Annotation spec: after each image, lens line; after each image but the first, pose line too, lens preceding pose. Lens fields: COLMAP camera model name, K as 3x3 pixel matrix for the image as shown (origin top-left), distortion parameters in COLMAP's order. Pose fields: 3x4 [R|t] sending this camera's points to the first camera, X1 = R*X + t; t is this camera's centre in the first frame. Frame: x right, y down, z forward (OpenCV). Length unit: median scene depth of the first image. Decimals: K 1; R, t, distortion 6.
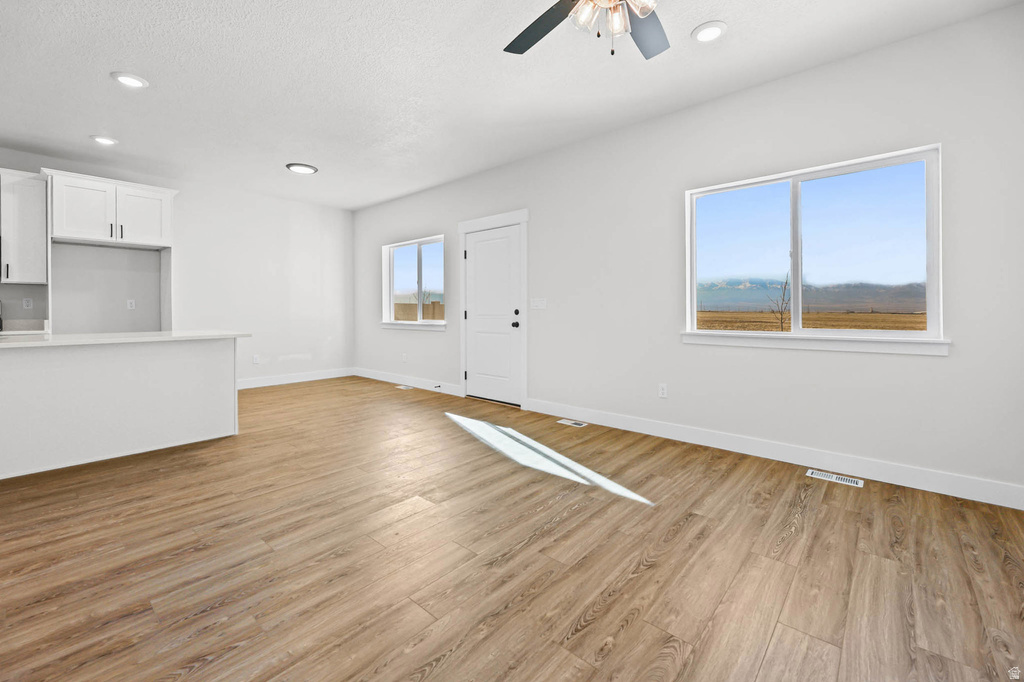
lens RADIAL K [[431.0, 0, 515.9], [0, 431.0, 308.4], [0, 0, 1]] dist [0.000690, 0.000016]
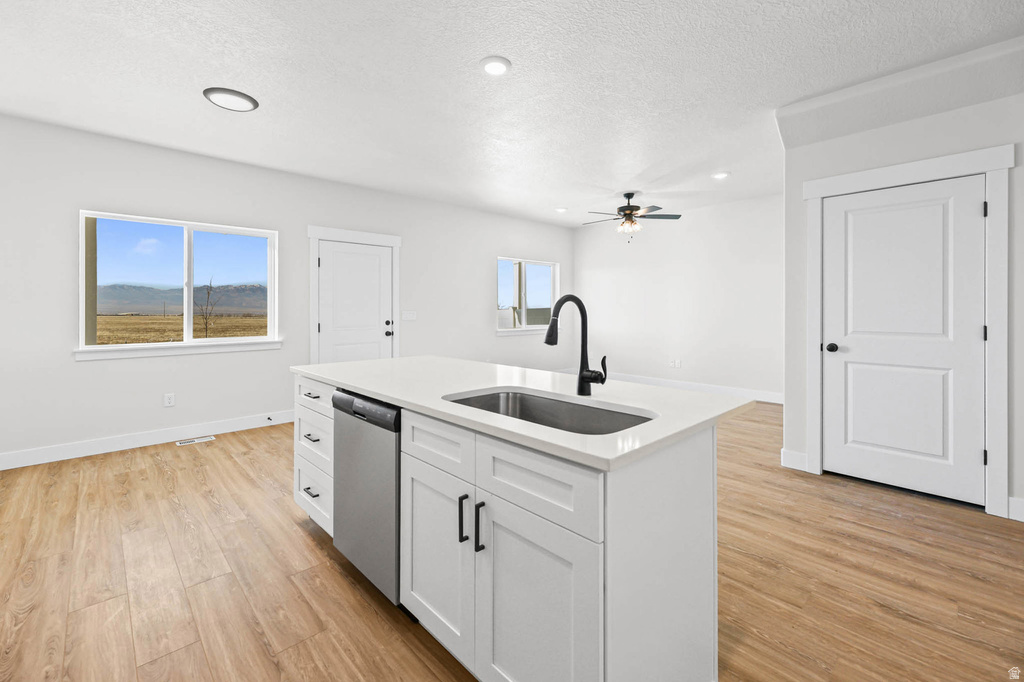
lens RADIAL K [[431.0, 0, 515.9], [0, 431.0, 308.4], [0, 0, 1]] dist [0.000690, 0.000016]
pose [[0.076339, 0.007184, 0.997056, -2.627222], [-0.000970, 0.999974, -0.007131, -0.053438], [-0.997081, -0.000422, 0.076344, 1.349169]]
